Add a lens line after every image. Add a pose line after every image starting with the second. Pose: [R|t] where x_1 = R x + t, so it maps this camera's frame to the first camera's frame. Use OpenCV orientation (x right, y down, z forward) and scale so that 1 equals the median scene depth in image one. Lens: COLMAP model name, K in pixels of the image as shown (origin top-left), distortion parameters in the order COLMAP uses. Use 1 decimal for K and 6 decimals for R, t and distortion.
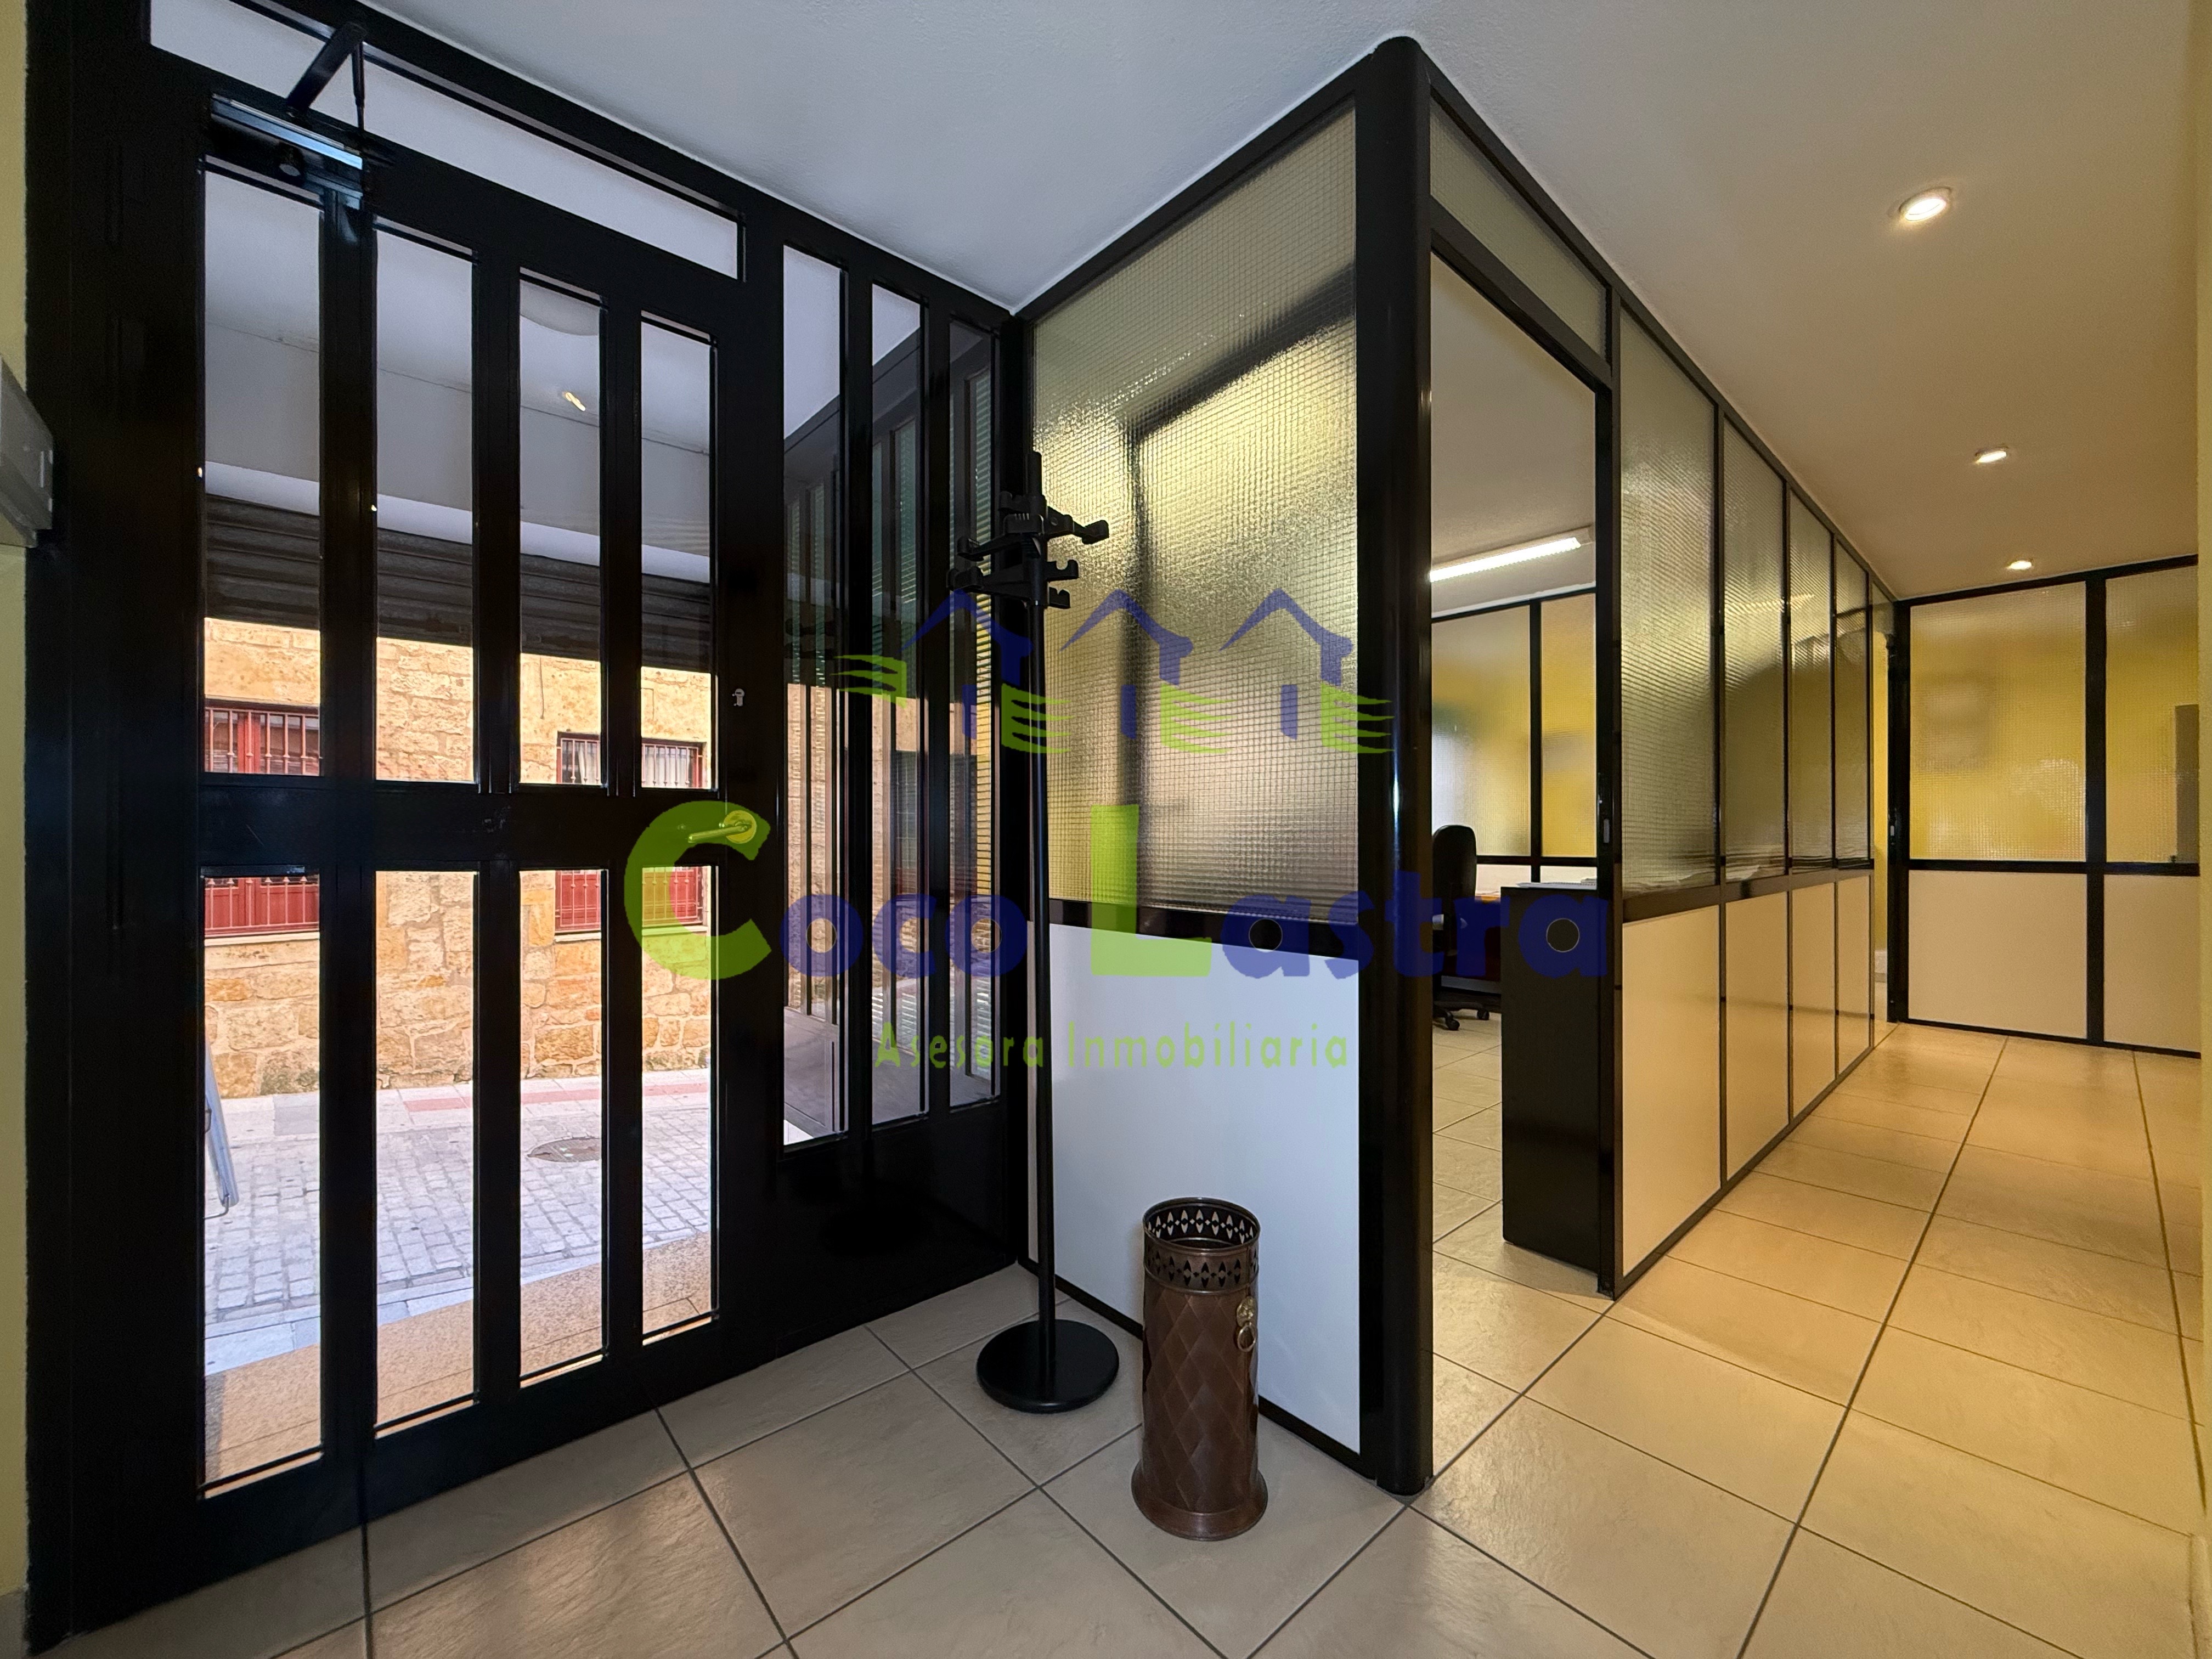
lens RADIAL K [[879.7, 0, 1100.5], [0, 879.7, 829.9], [0, 0, 1]] dist [0.001751, 0.000425]
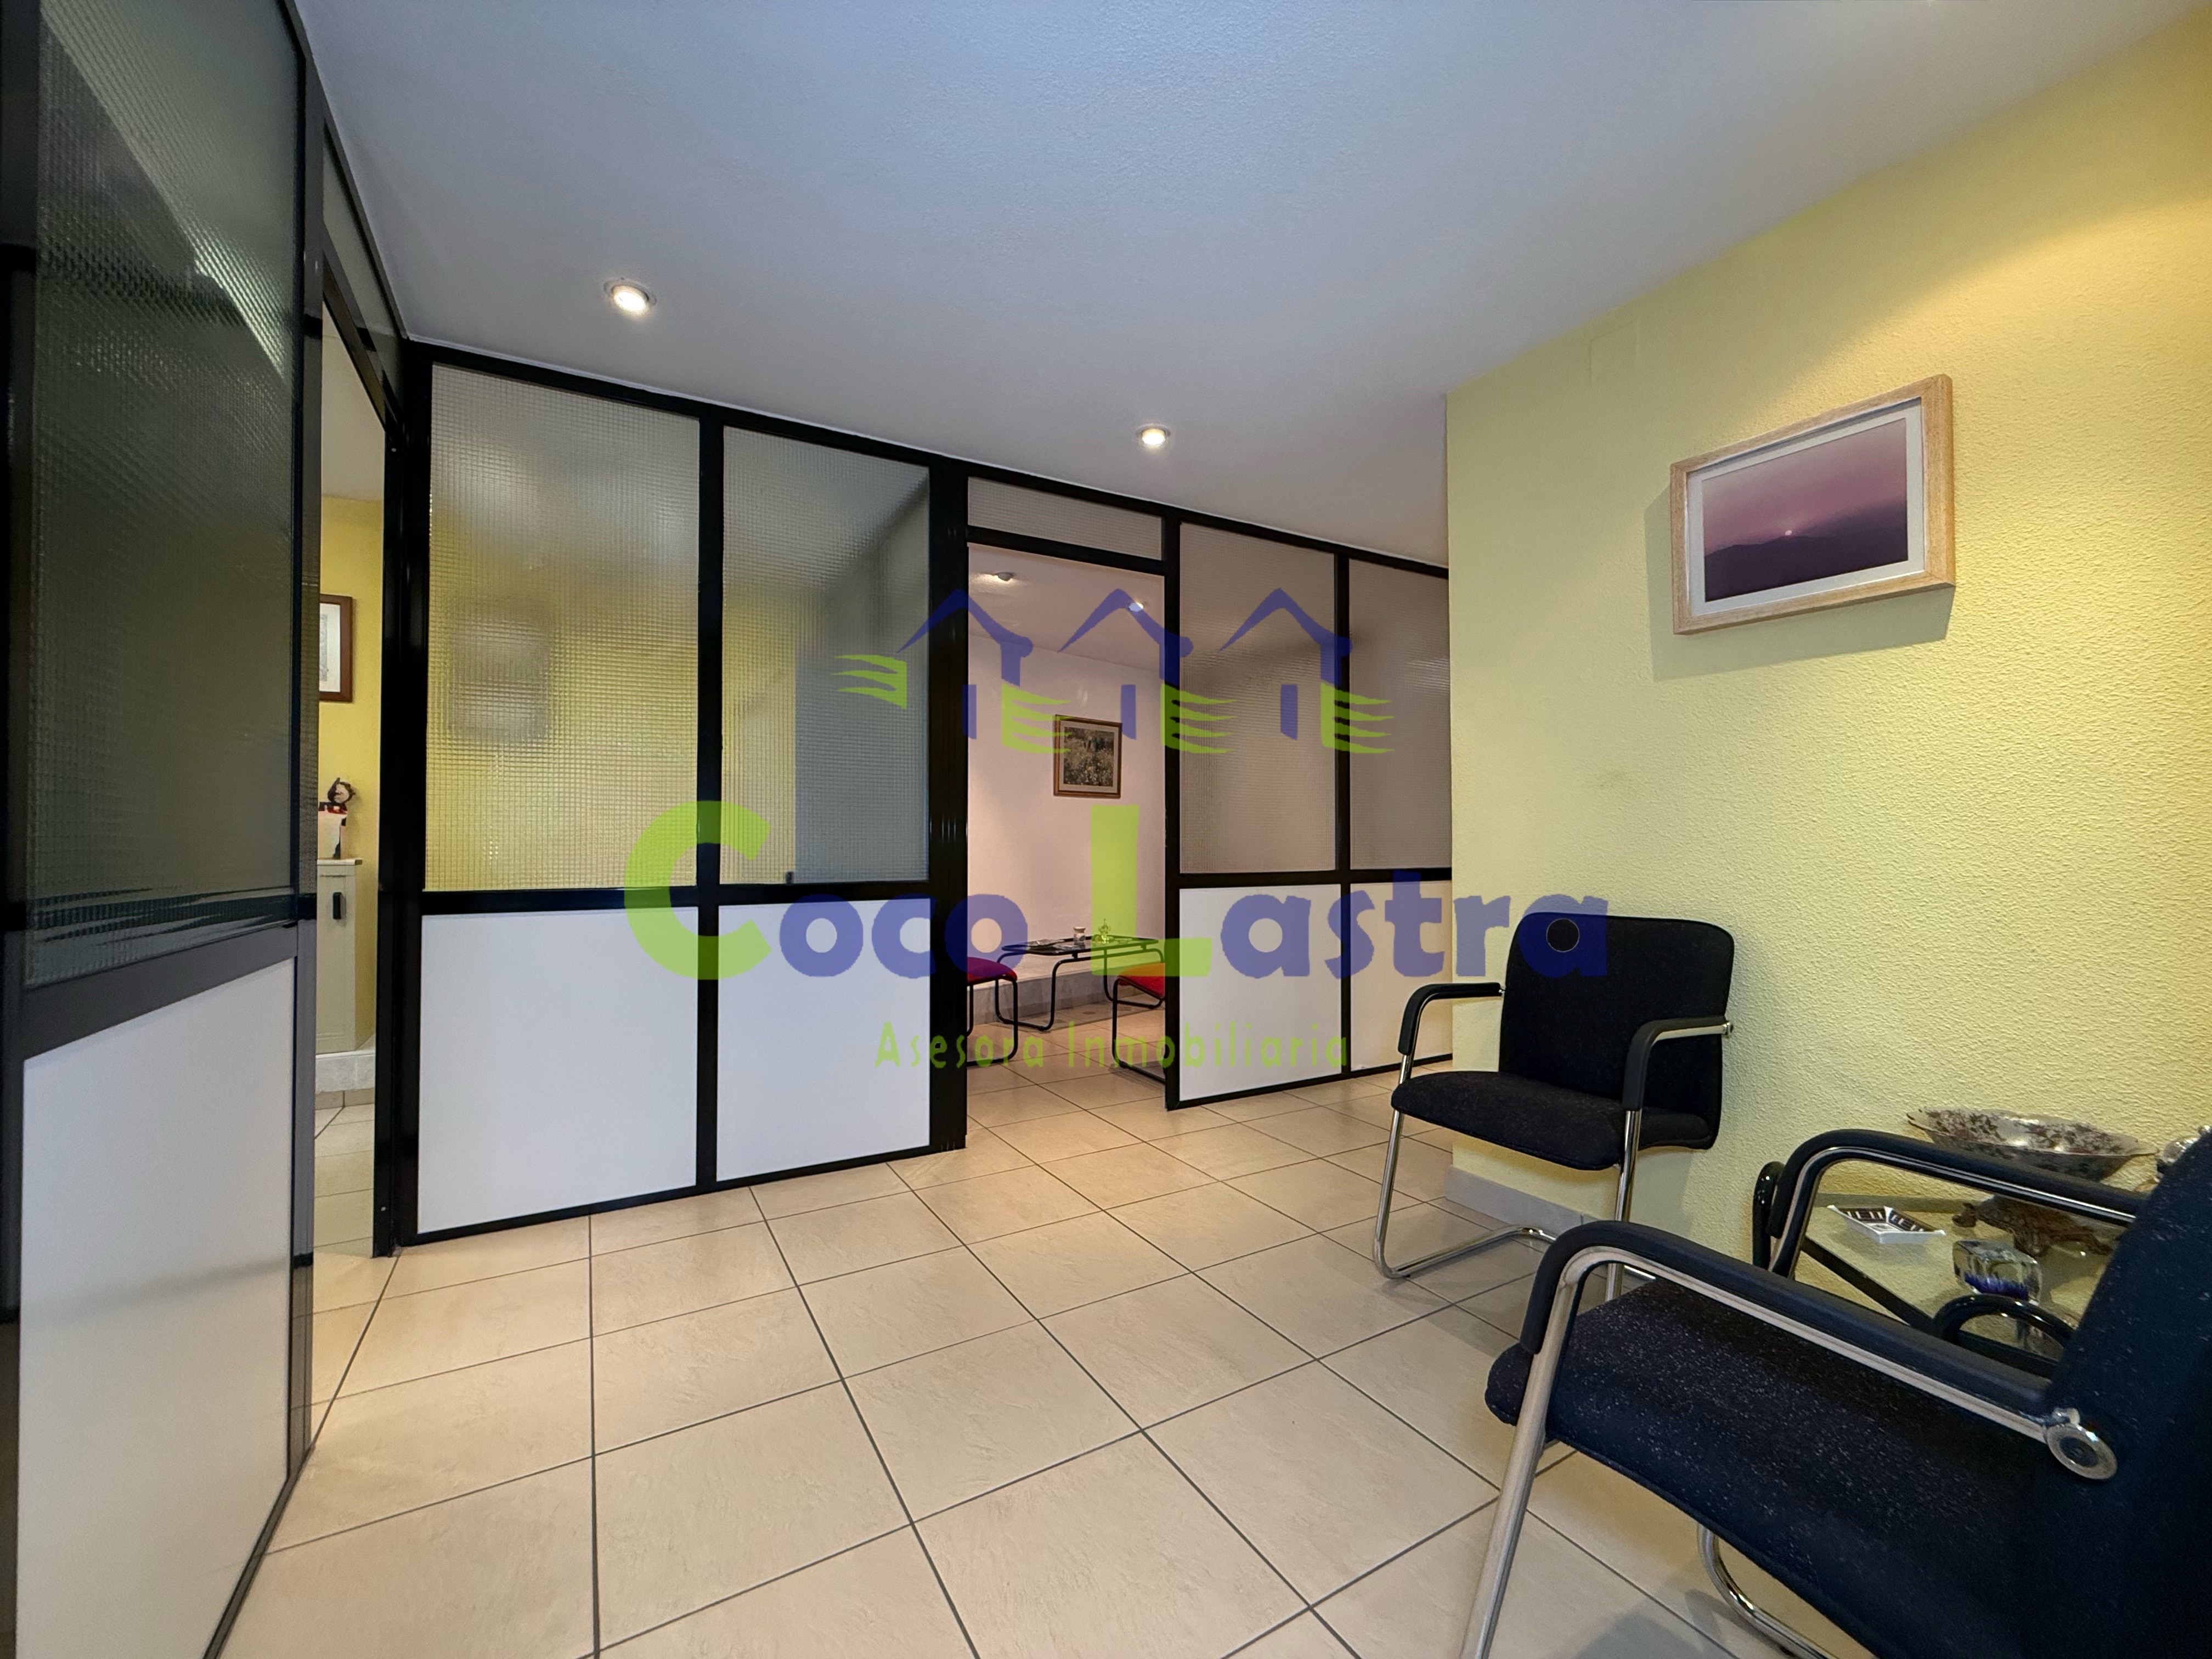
lens RADIAL K [[879.7, 0, 1100.0], [0, 879.7, 834.5], [0, 0, 1]] dist [0.001751, 0.000425]
pose [[0.186287, 0.018326, 0.982324, 0.582931], [-0.000414, 0.999827, -0.018574, 0.012705], [-0.982495, 0.003054, 0.186262, 0.622366]]
